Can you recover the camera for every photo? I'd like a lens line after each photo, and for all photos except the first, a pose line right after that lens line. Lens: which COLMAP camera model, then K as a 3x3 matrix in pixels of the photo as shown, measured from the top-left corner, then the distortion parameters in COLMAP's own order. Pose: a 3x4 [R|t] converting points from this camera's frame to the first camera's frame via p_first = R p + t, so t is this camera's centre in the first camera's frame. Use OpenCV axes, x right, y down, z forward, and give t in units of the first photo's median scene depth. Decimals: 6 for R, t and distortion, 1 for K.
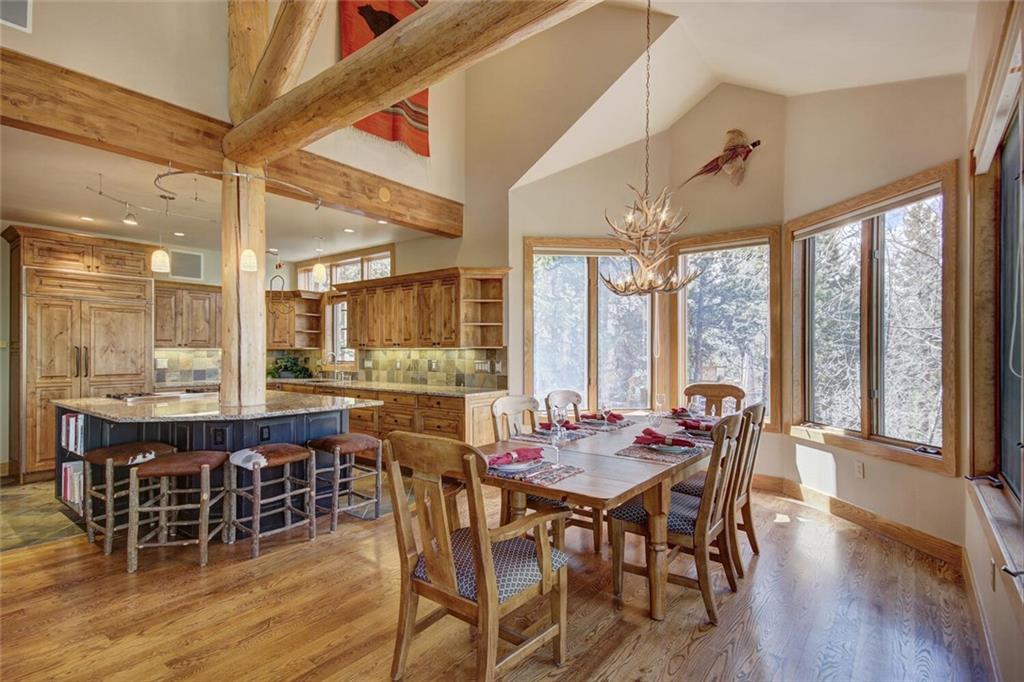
lens RADIAL K [[489.1, 0, 518.7], [0, 489.1, 348.3], [0, 0, 1]] dist [0.016213, -0.004957]
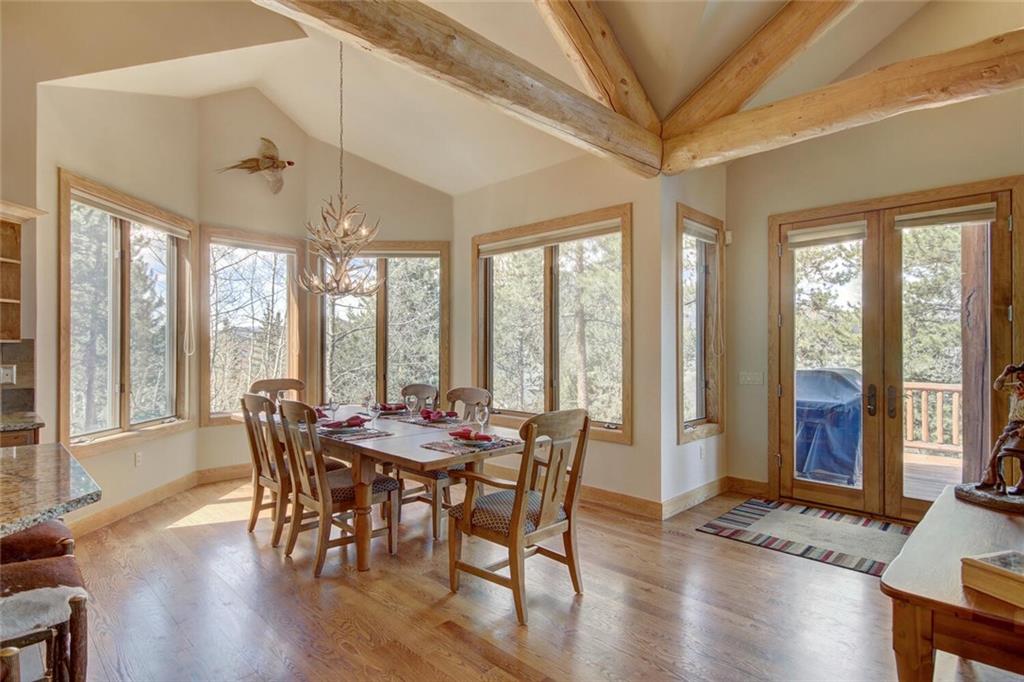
lens RADIAL K [[530.6, 0, 499.5], [0, 530.6, 347.3], [0, 0, 1]] dist [0.000557, 0.000287]
pose [[0.110005, 0.002615, 0.993928, -0.602410], [-0.005770, 0.999981, -0.001993, 0.002936], [-0.993914, -0.005516, 0.110018, 0.355651]]
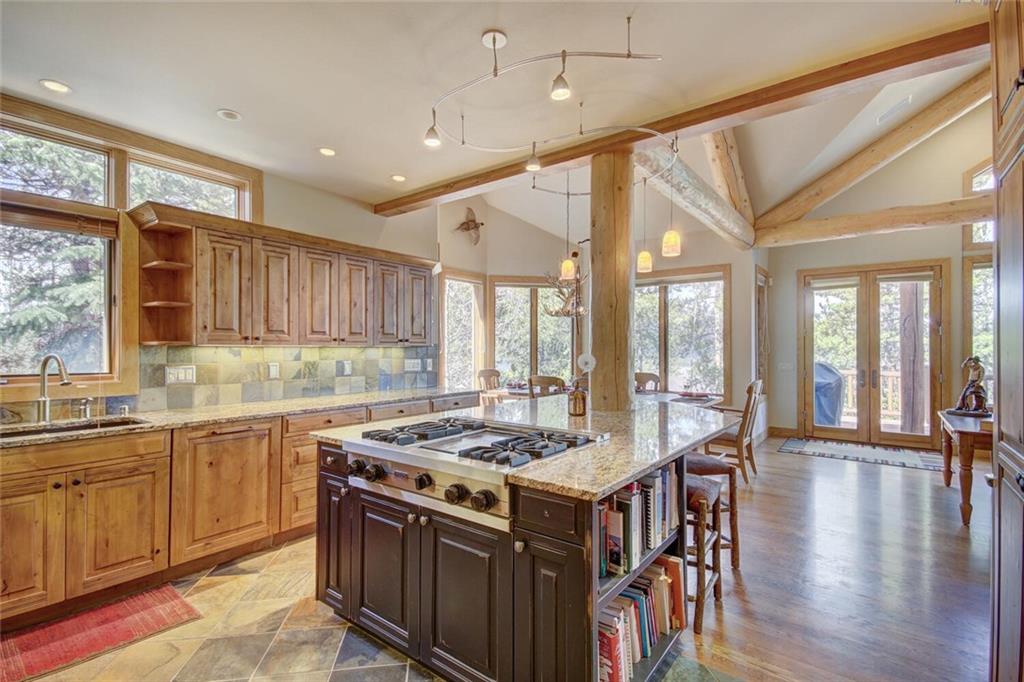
lens RADIAL K [[475.0, 0, 486.8], [0, 475.0, 347.2], [0, 0, 1]] dist [0.005679, -0.000650]
pose [[0.008238, 0.000811, 0.999966, -1.025910], [-0.006679, 0.999977, -0.000756, 0.002289], [-0.999944, -0.006672, 0.008243, 0.877576]]
